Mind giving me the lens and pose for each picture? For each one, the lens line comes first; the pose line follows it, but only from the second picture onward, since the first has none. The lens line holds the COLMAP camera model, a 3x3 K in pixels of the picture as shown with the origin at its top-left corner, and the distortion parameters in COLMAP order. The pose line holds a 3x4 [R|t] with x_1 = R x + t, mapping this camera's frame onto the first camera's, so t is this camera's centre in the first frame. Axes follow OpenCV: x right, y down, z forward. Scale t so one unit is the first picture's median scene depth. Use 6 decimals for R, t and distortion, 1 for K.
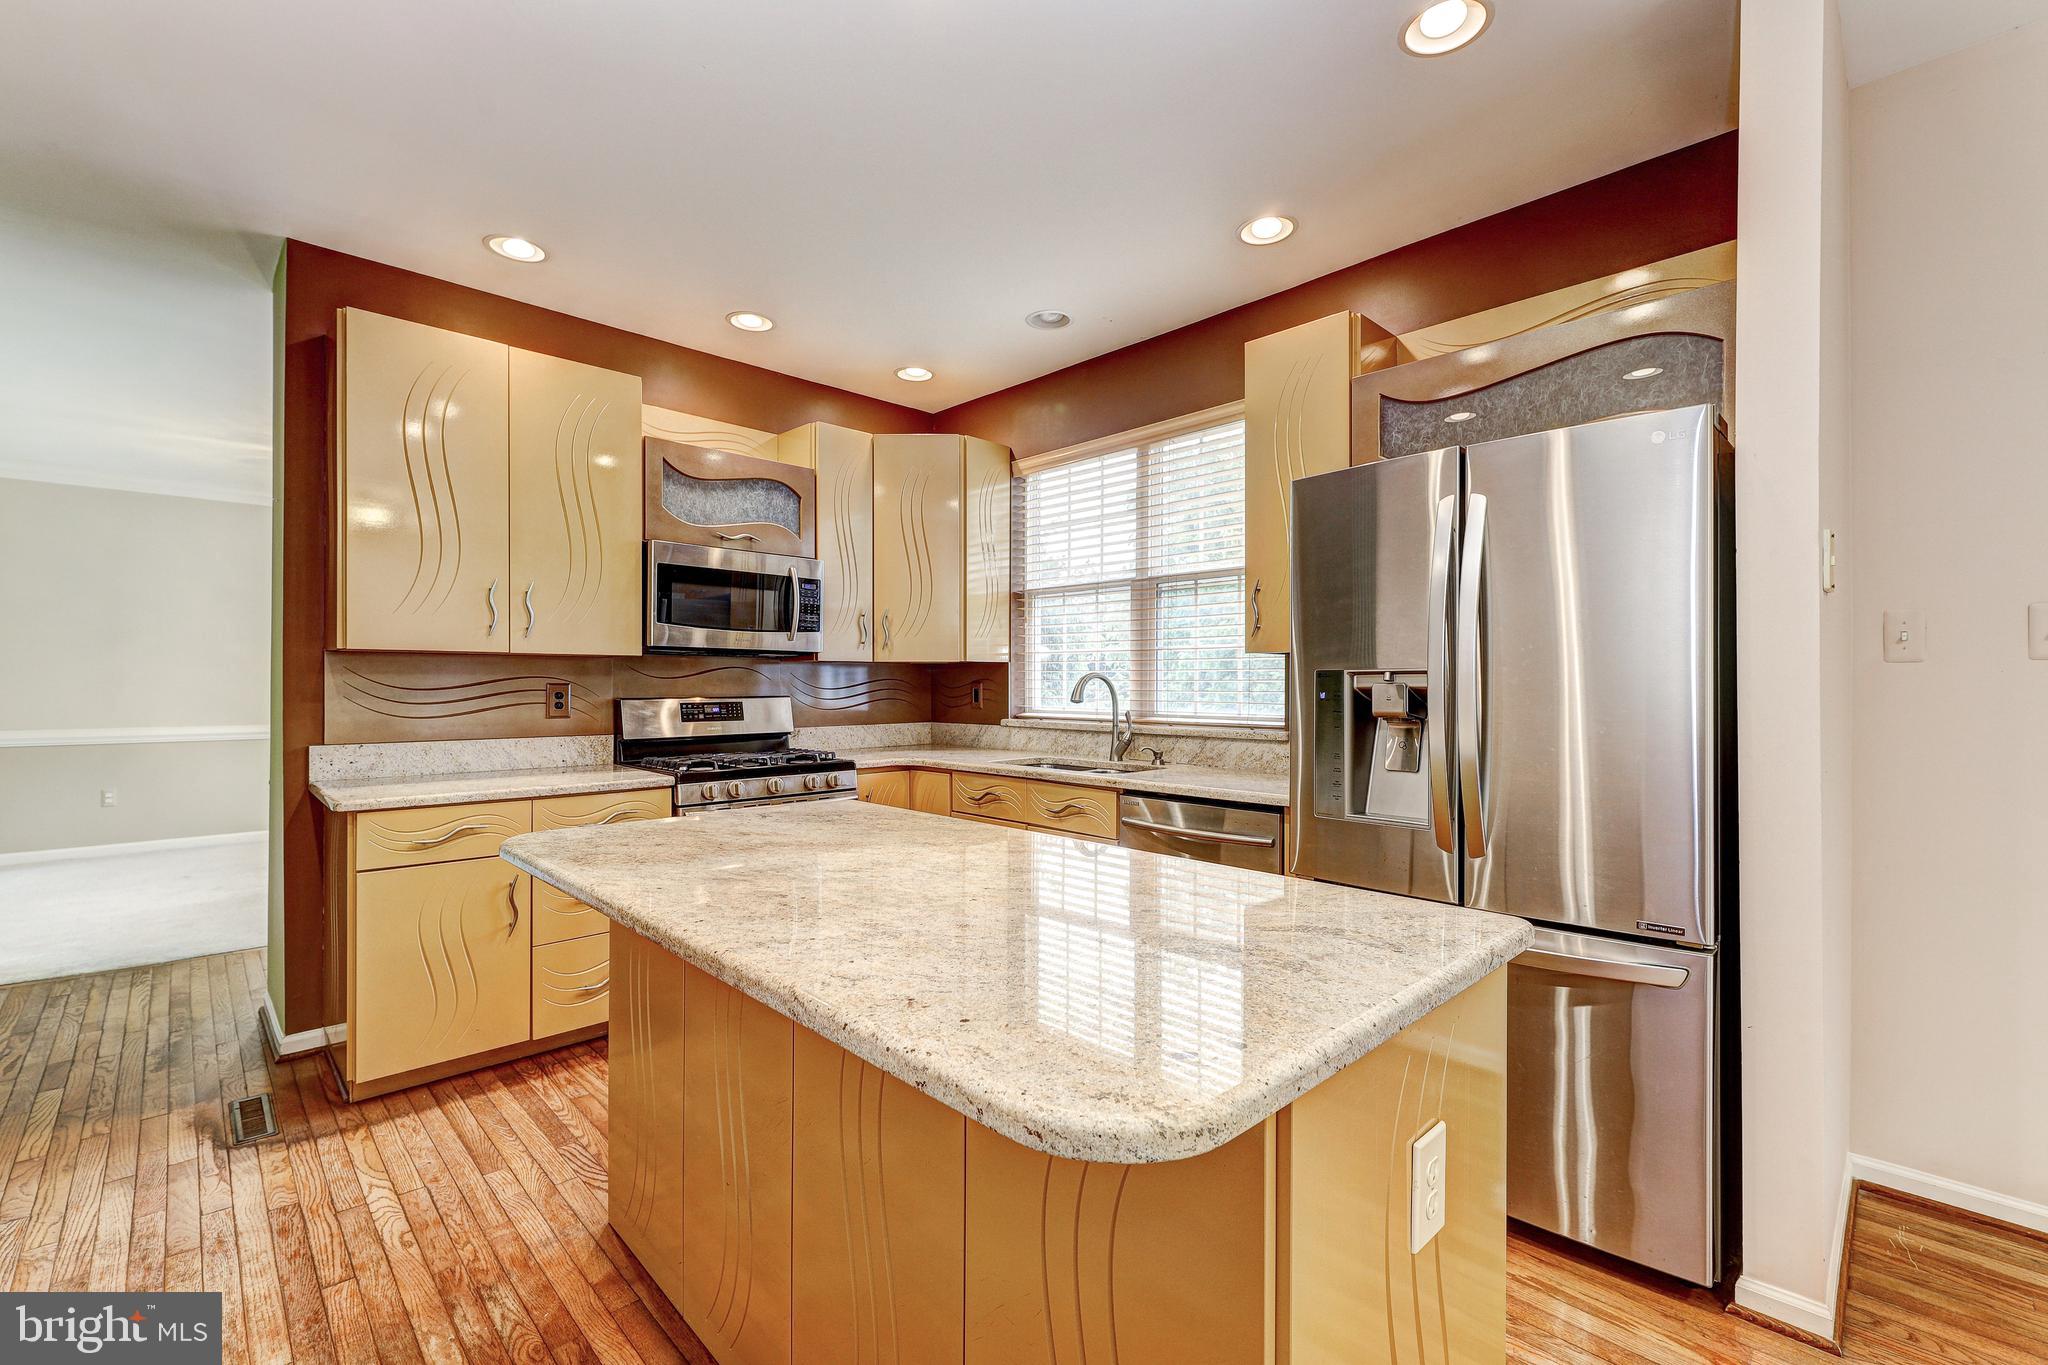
lens RADIAL K [[874.8, 0, 1025.0], [0, 874.8, 686.4], [0, 0, 1]] dist [-0.000604, -0.000163]
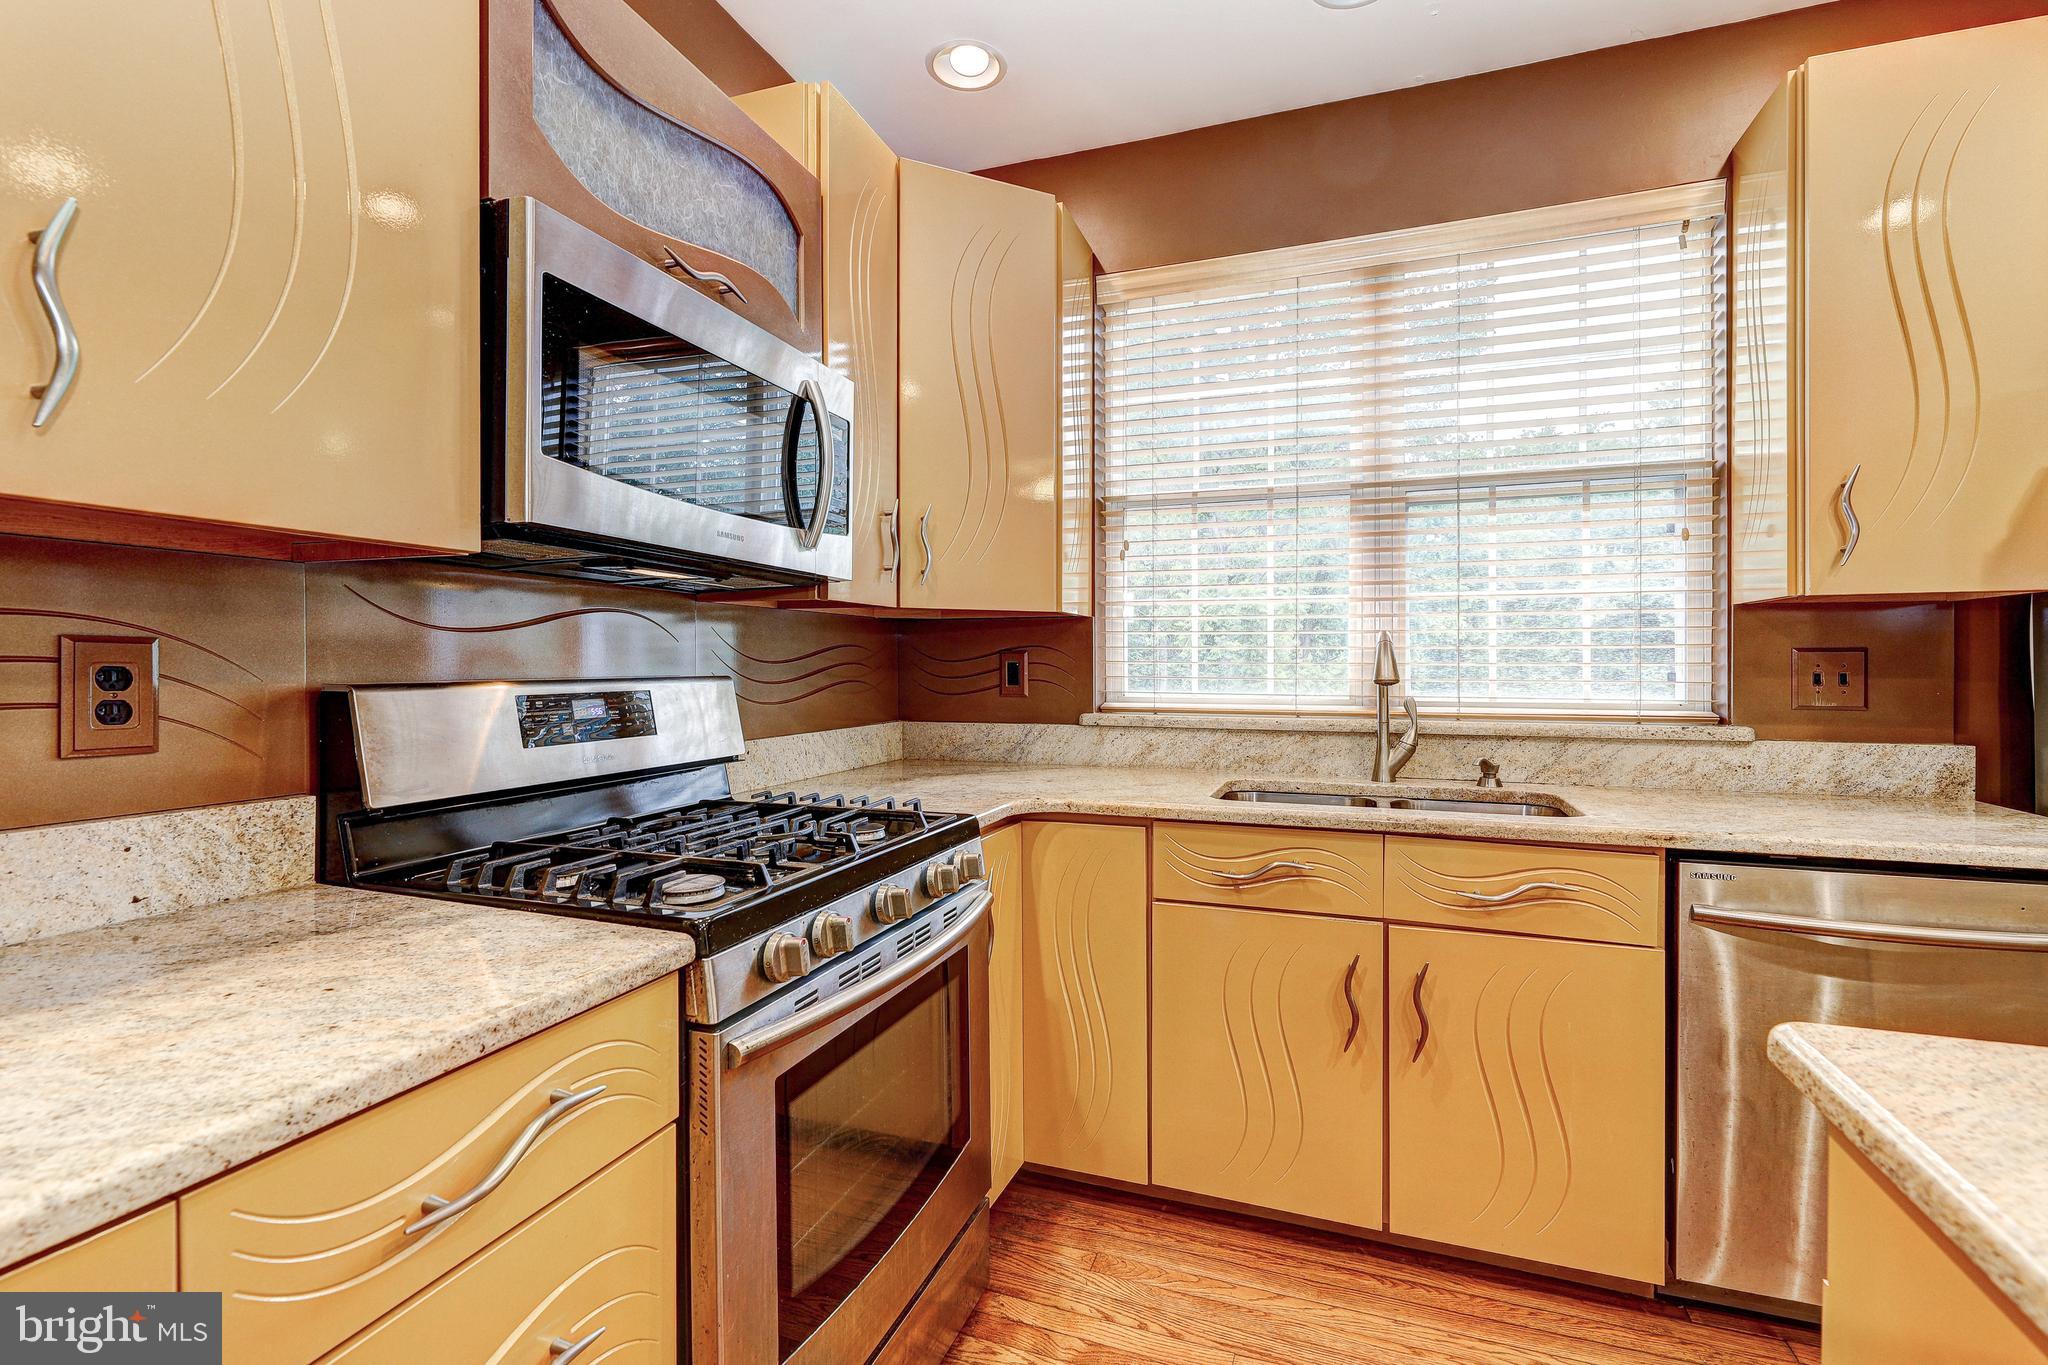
lens RADIAL K [[874.8, 0, 1022.9], [0, 874.8, 670.2], [0, 0, 1]] dist [-0.000604, -0.000163]
pose [[0.892553, -0.002937, 0.450932, -0.364232], [0.001845, 0.999994, 0.002863, 0.006991], [-0.450938, -0.001724, 0.892554, 0.558246]]
